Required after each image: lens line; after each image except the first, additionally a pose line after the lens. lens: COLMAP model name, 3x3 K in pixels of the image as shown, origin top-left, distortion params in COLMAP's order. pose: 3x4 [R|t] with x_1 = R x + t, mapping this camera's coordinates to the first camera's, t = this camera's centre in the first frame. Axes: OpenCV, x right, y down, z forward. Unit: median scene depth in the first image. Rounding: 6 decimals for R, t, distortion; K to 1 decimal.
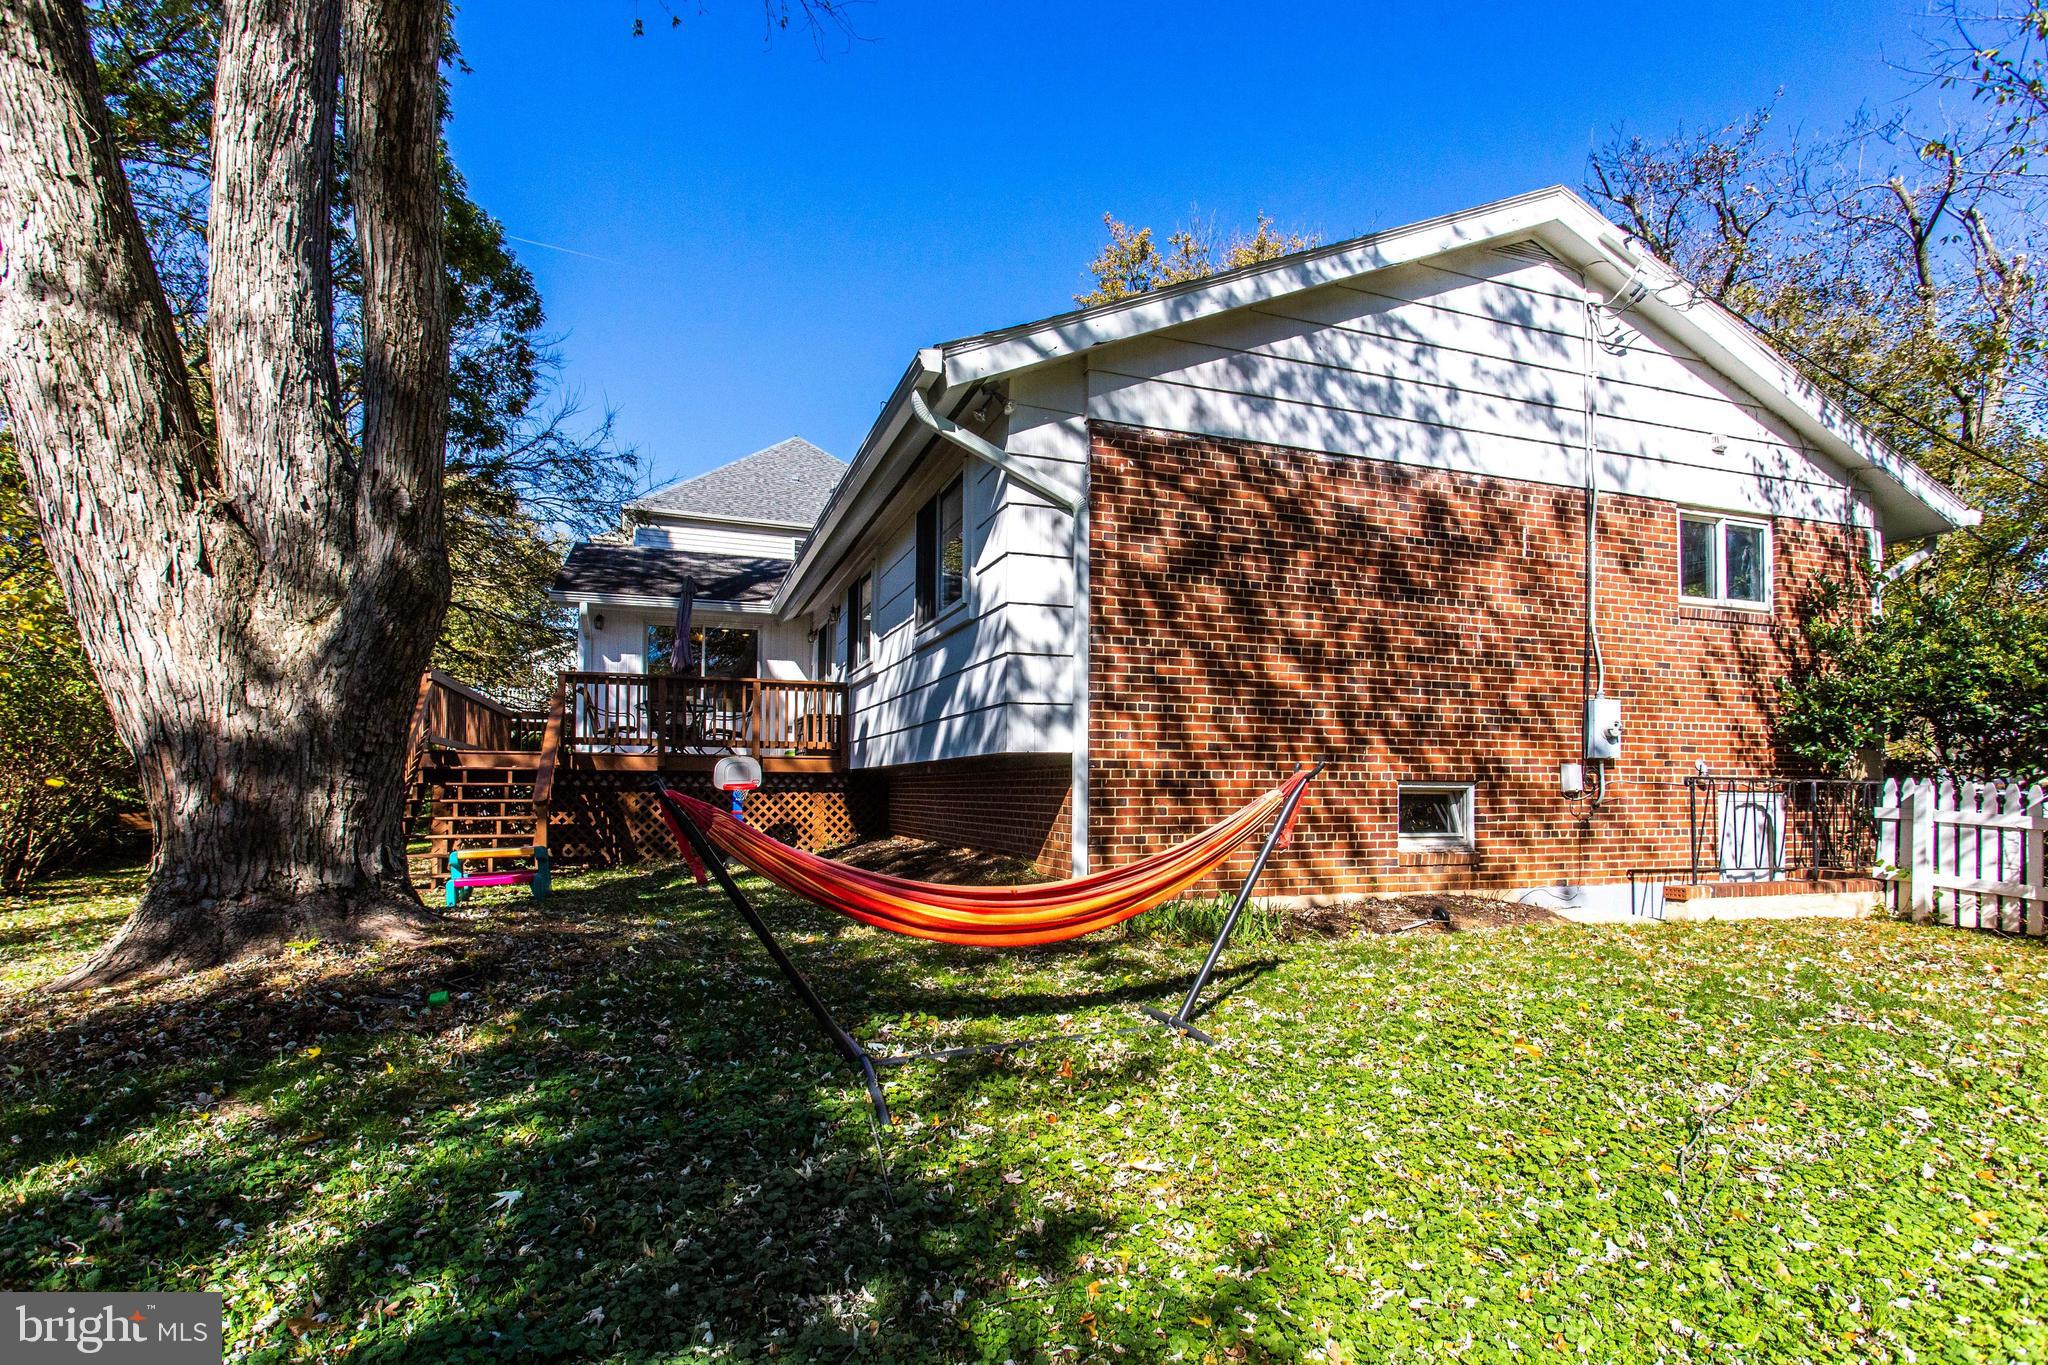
lens RADIAL K [[997.4, 0, 996.9], [0, 997.4, 774.6], [0, 0, 1]] dist [0.004130, 0.000969]
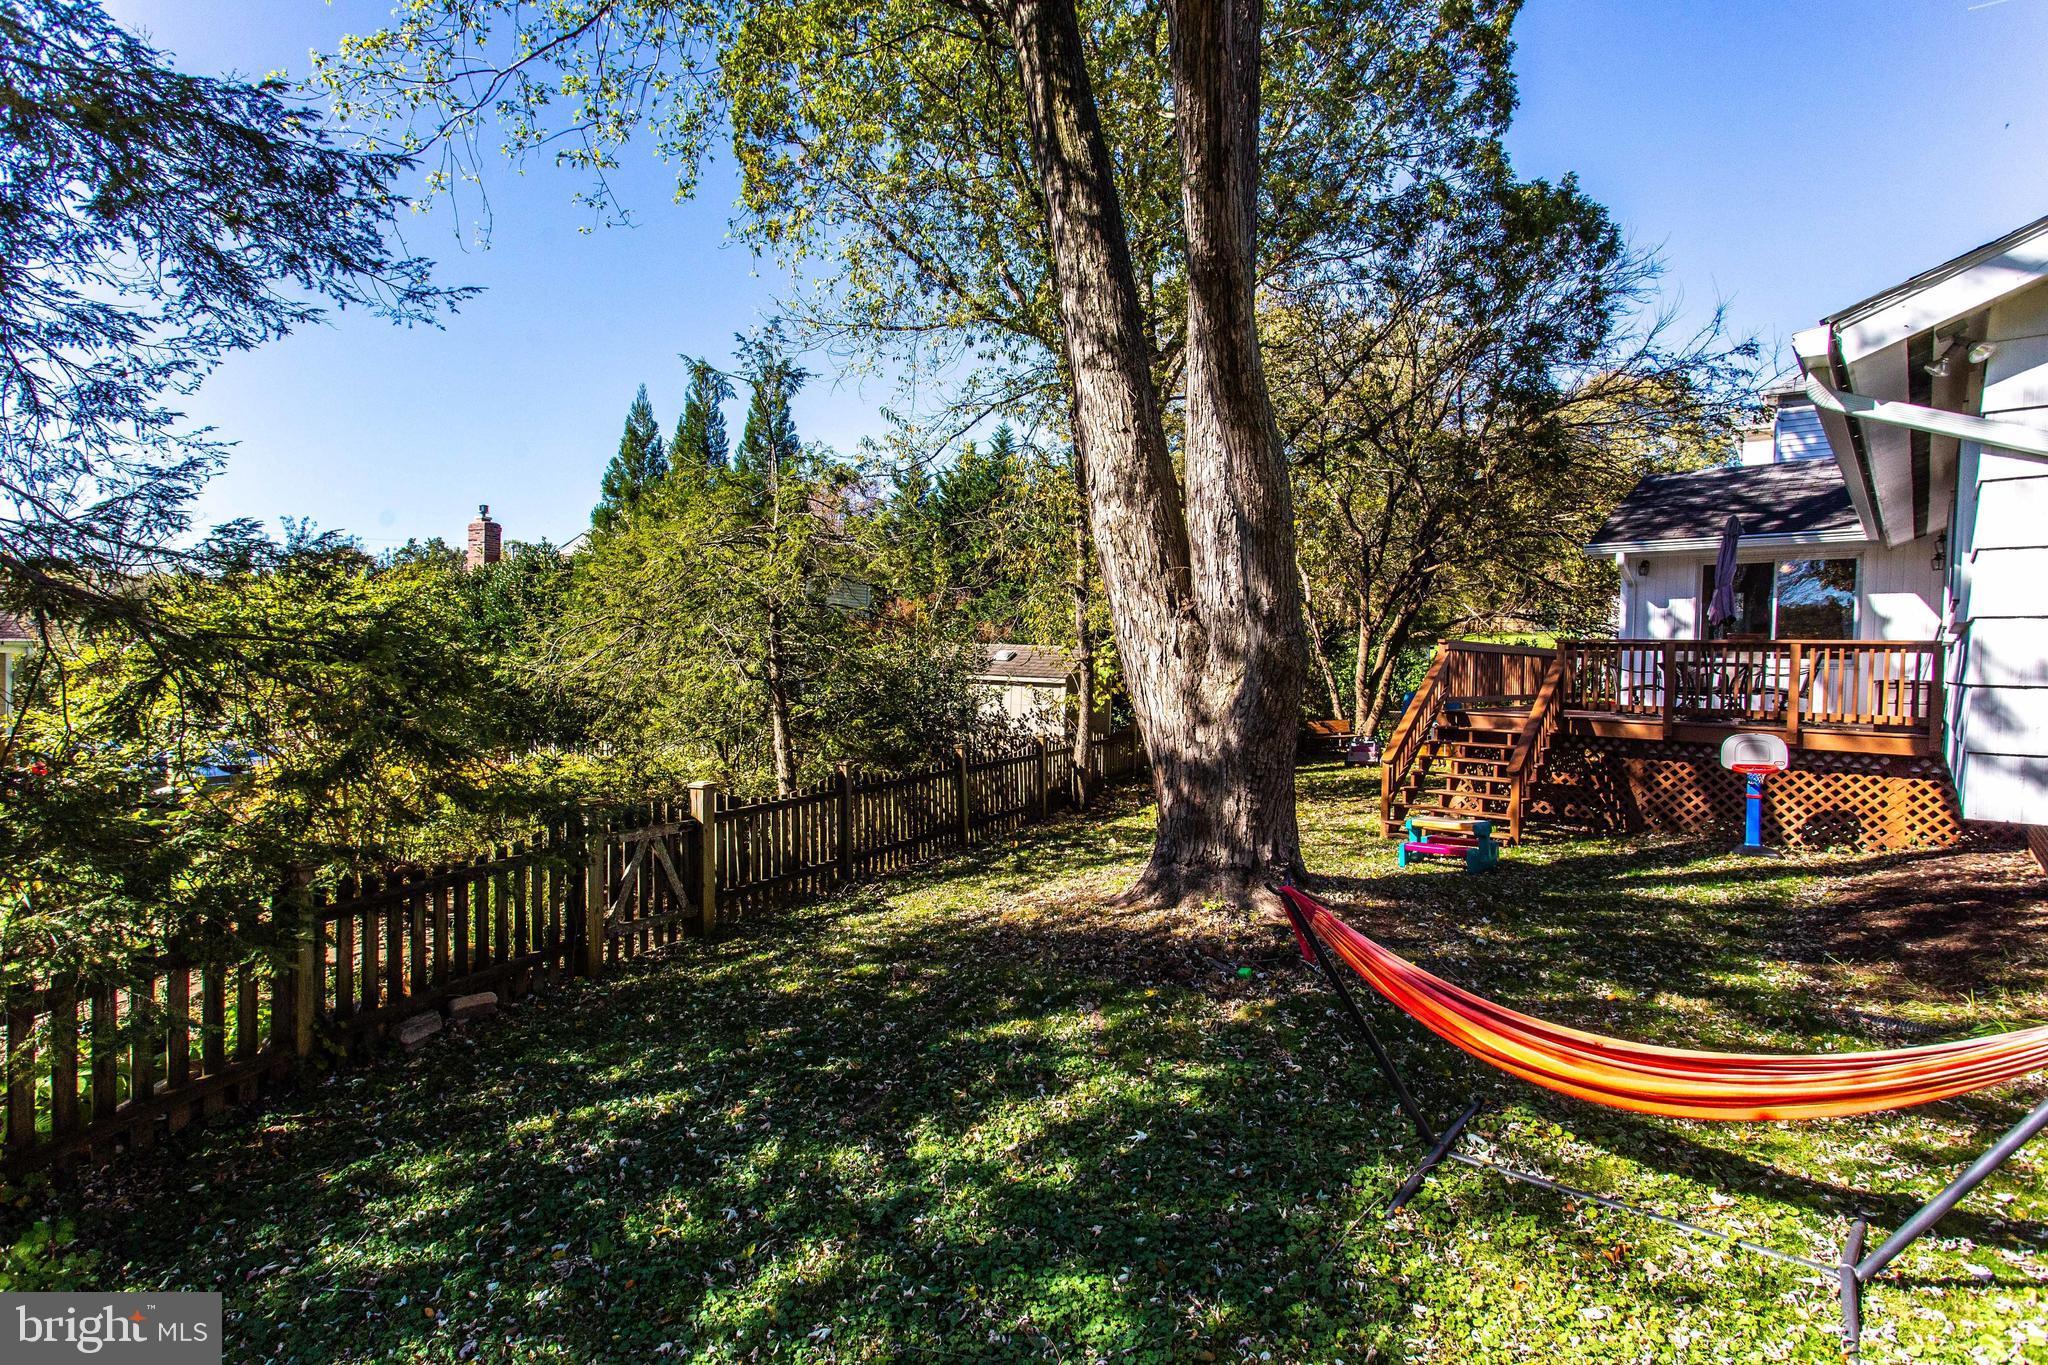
lens RADIAL K [[998.0, 0, 1023.1], [0, 998.0, 678.0], [0, 0, 1]] dist [0.006514, 0.000017]
pose [[0.472259, 0.029812, -0.880955, 0.465731], [-0.000500, 0.999437, 0.033554, -0.211453], [0.881459, -0.015405, 0.472008, 0.037933]]
